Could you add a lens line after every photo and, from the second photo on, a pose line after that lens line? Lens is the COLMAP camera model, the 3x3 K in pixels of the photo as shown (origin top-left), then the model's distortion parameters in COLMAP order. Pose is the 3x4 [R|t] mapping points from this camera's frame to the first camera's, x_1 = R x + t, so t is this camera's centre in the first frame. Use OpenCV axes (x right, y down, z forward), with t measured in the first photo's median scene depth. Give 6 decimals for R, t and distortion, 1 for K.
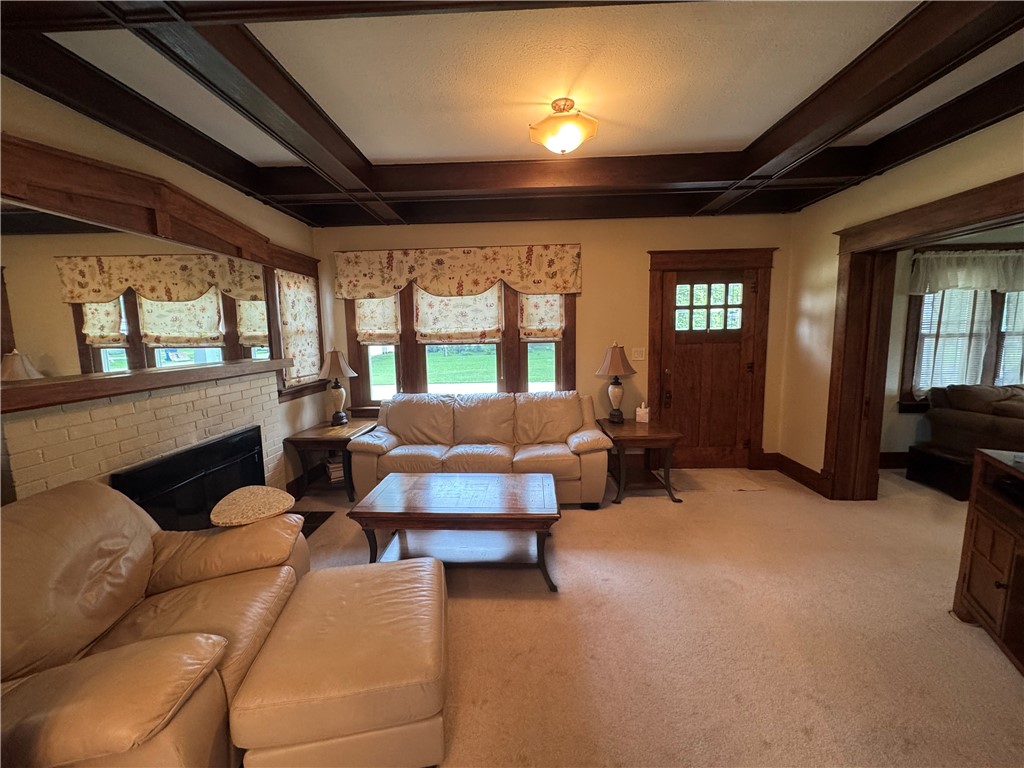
lens RADIAL K [[409.7, 0, 512.0], [0, 409.7, 384.0], [0, 0, 1]] dist [0.000539, 0.004534]
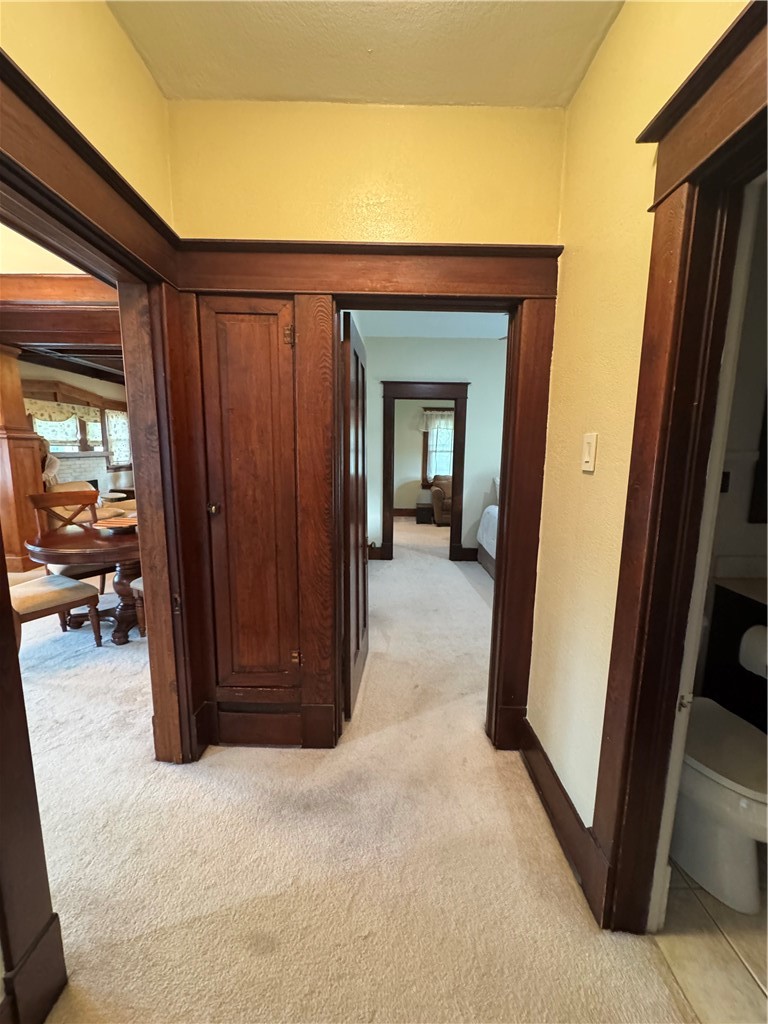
lens RADIAL K [[409.7, 0, 384.0], [0, 409.7, 512.0], [0, 0, 1]] dist [0.000539, 0.004534]
pose [[0.998655, 0.024349, 0.045784, 0.705788], [-0.025897, 0.999103, 0.033517, 0.129372], [-0.044927, -0.034658, 0.998389, -1.091986]]
